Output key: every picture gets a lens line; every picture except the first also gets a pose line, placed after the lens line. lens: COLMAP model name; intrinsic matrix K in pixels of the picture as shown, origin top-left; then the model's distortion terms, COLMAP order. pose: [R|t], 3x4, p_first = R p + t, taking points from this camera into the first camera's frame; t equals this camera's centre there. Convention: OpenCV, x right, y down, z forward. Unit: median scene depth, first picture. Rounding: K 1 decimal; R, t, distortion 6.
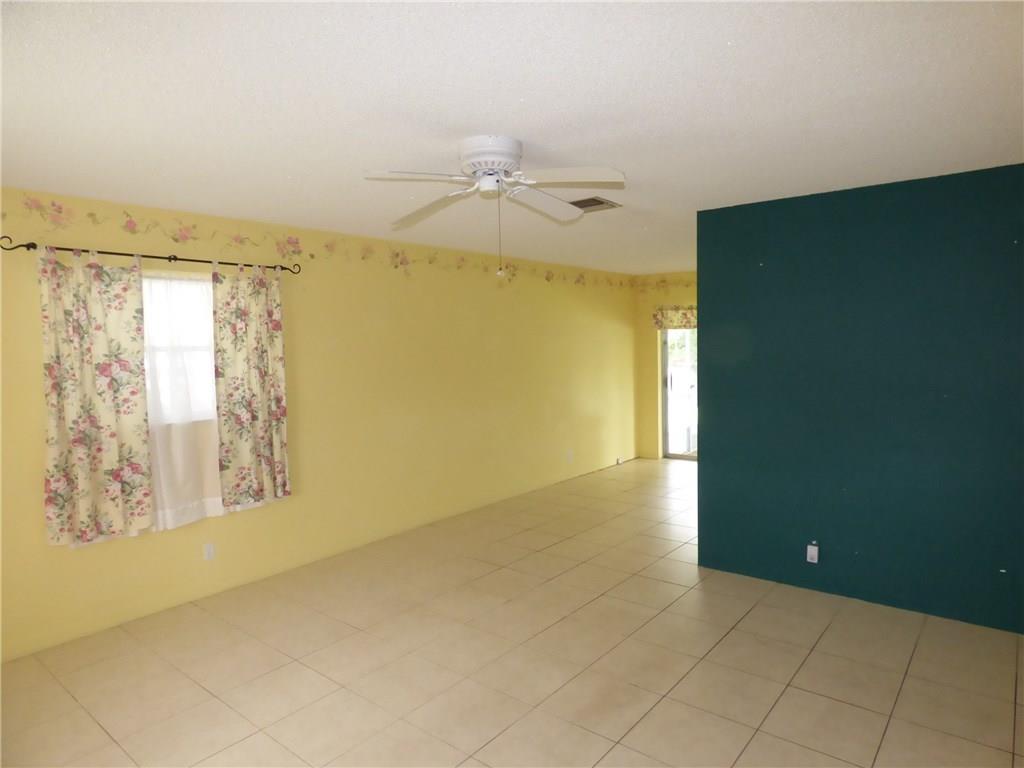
lens RADIAL K [[622.4, 0, 522.4], [0, 622.4, 373.5], [0, 0, 1]] dist [-0.019683, 0.000574]
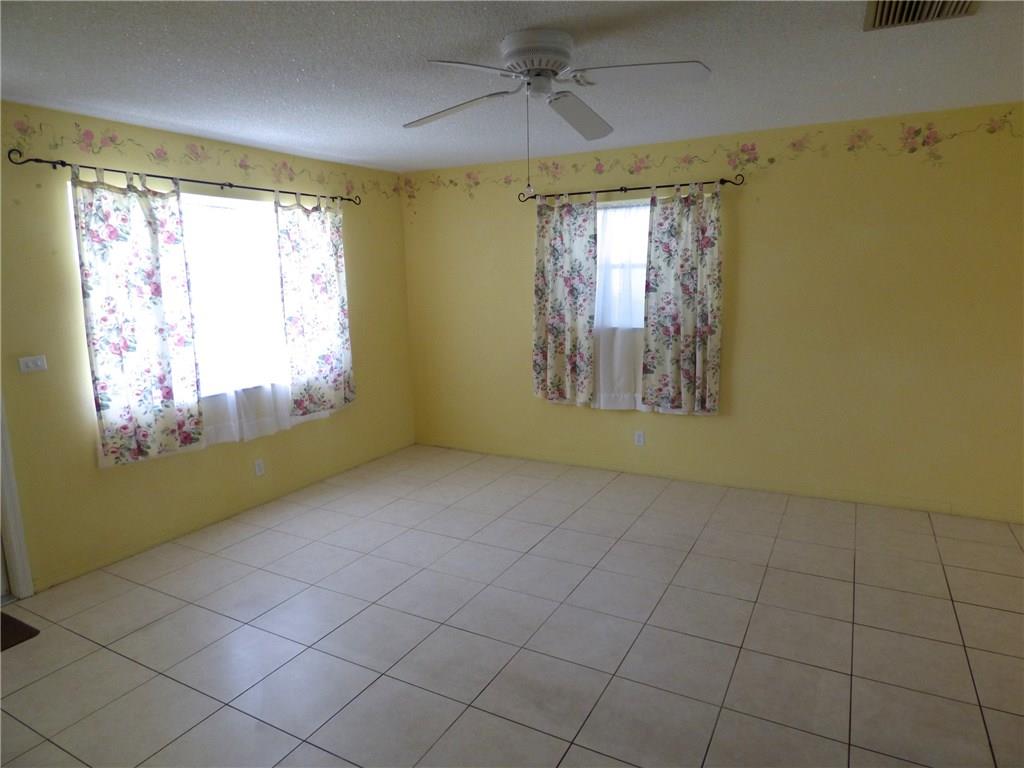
lens RADIAL K [[622.4, 0, 522.6], [0, 622.4, 384.0], [0, 0, 1]] dist [-0.019683, 0.000574]
pose [[0.173694, 0.182008, -0.967835, 0.610214], [-0.035426, 0.983292, 0.178557, -0.023153], [0.984162, 0.003272, 0.177240, 0.577116]]
